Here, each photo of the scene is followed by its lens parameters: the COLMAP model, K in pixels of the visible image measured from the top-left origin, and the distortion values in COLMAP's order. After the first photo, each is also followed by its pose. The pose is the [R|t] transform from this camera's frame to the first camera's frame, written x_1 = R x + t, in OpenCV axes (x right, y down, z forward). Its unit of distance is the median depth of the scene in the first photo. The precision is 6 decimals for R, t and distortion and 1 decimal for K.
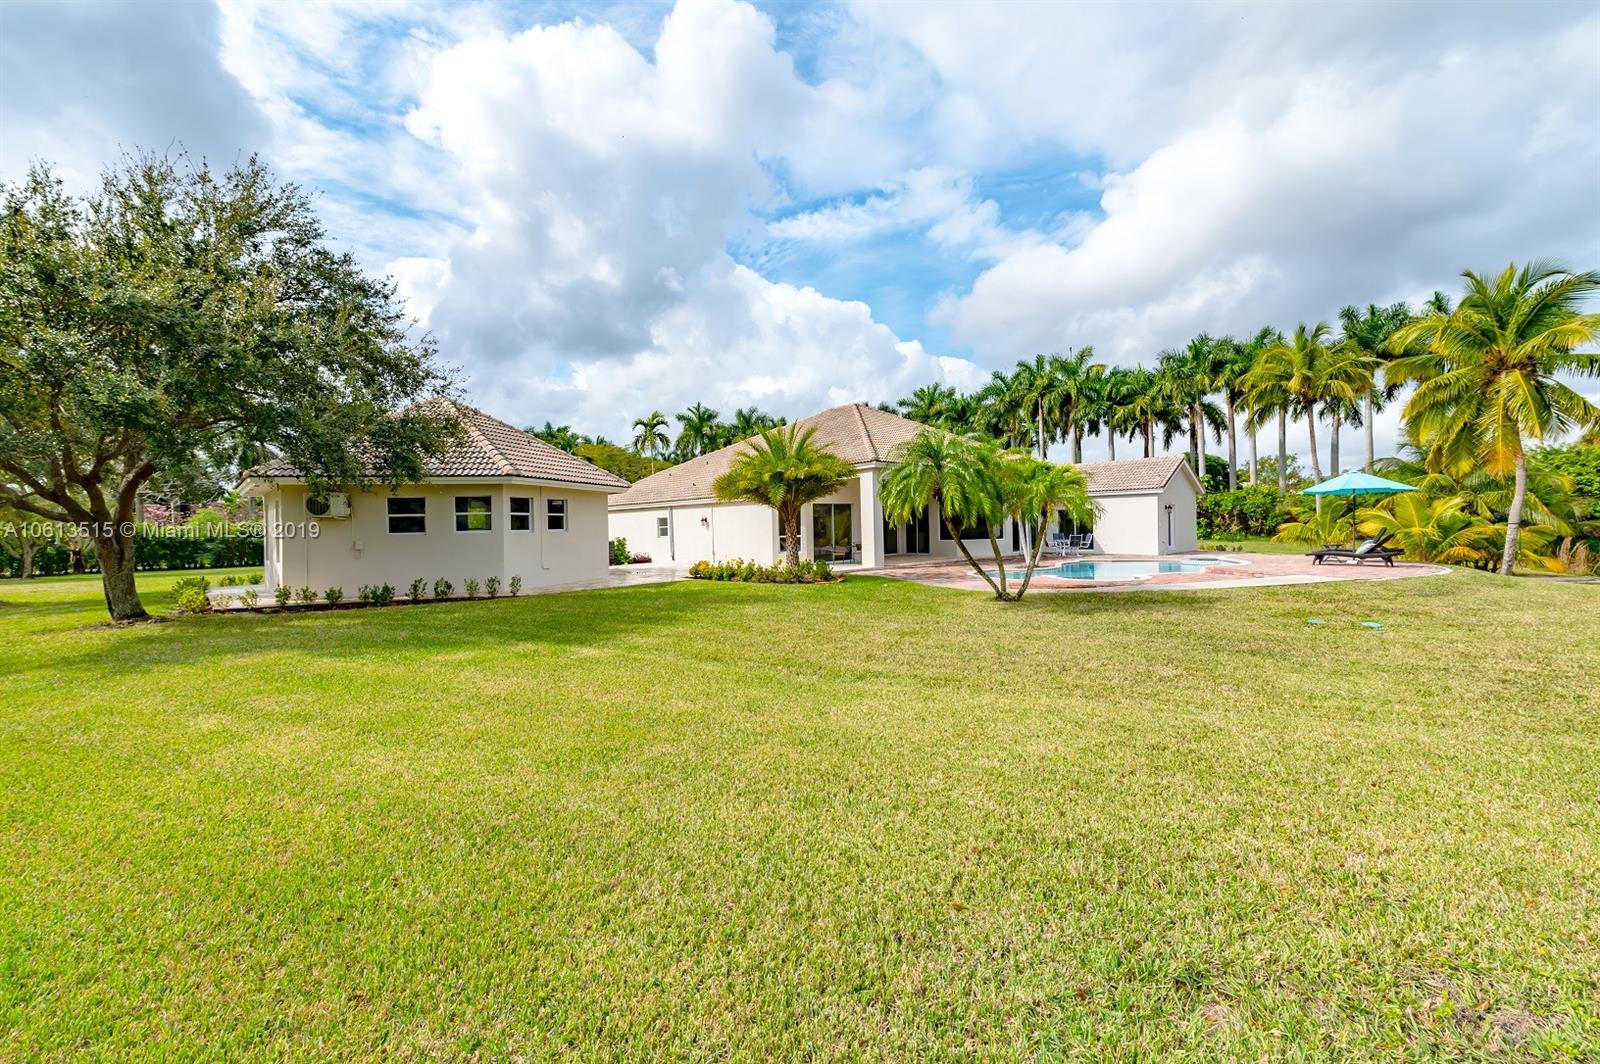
lens RADIAL K [[711.6, 0, 789.7], [0, 711.6, 531.1], [0, 0, 1]] dist [-0.001616, -0.000180]
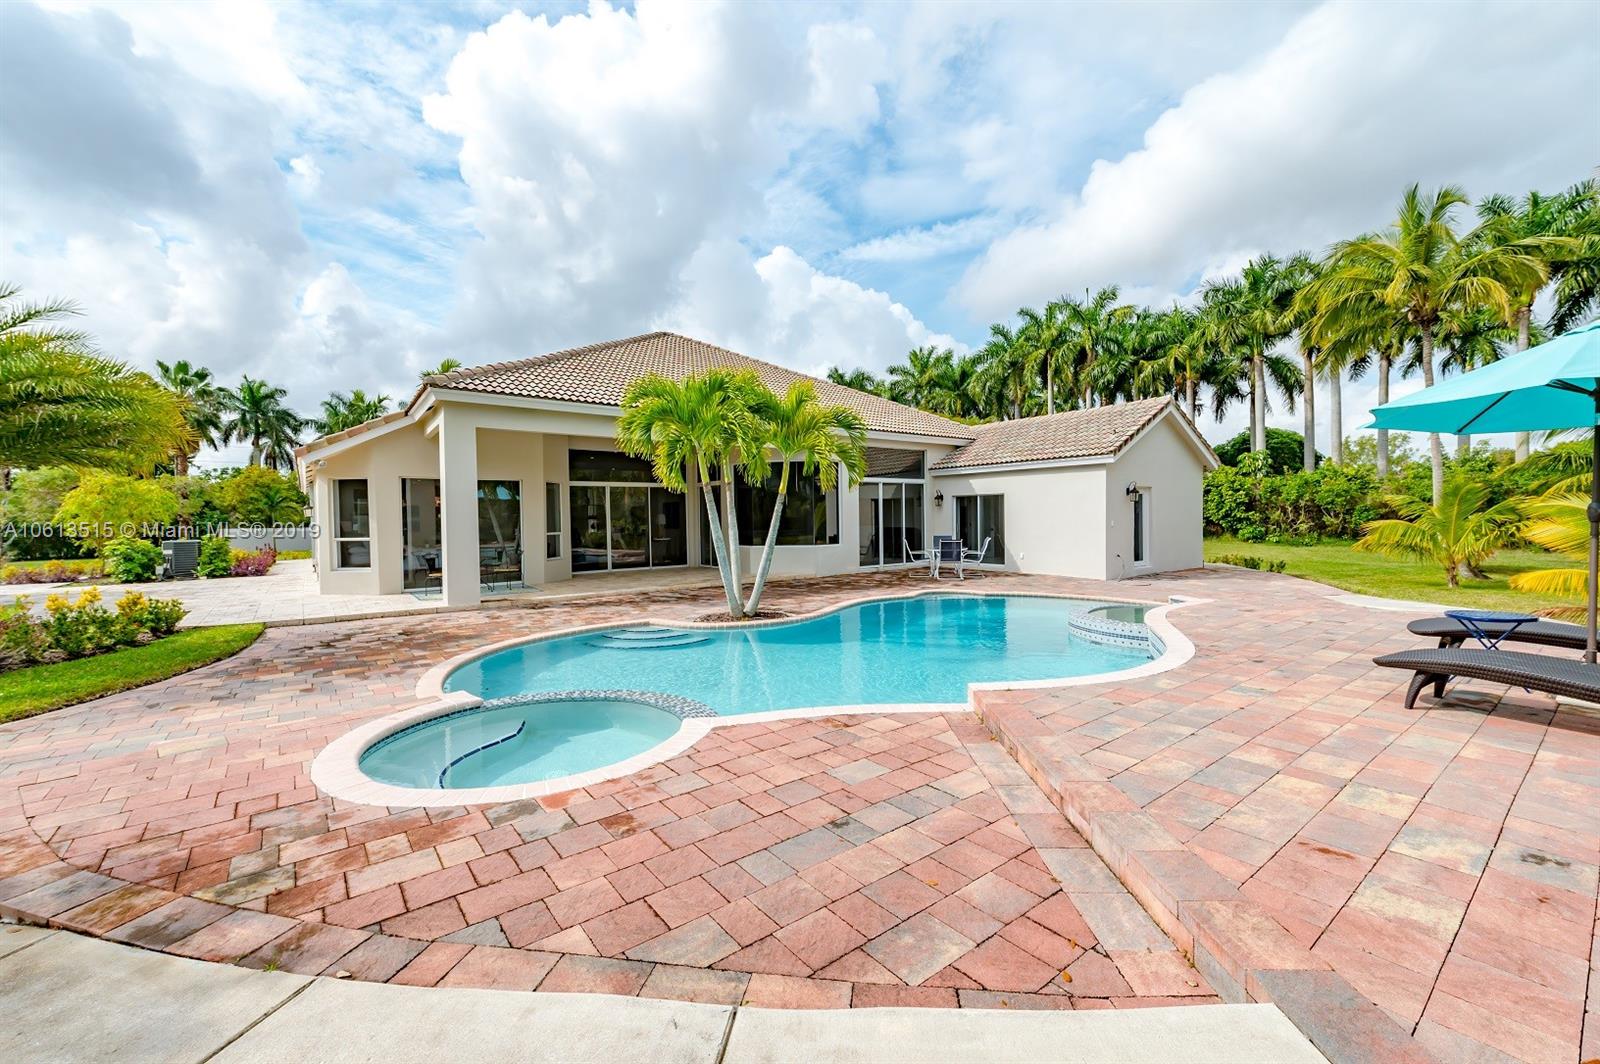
lens RADIAL K [[662.4, 0, 800.0], [0, 662.4, 532.0], [0, 0, 1]] dist [-0.007501, -0.000262]
pose [[0.991352, 0.016043, -0.130248, 0.201955], [-0.013395, 0.999686, 0.021181, -0.005112], [0.130547, -0.019254, 0.991255, 0.268572]]
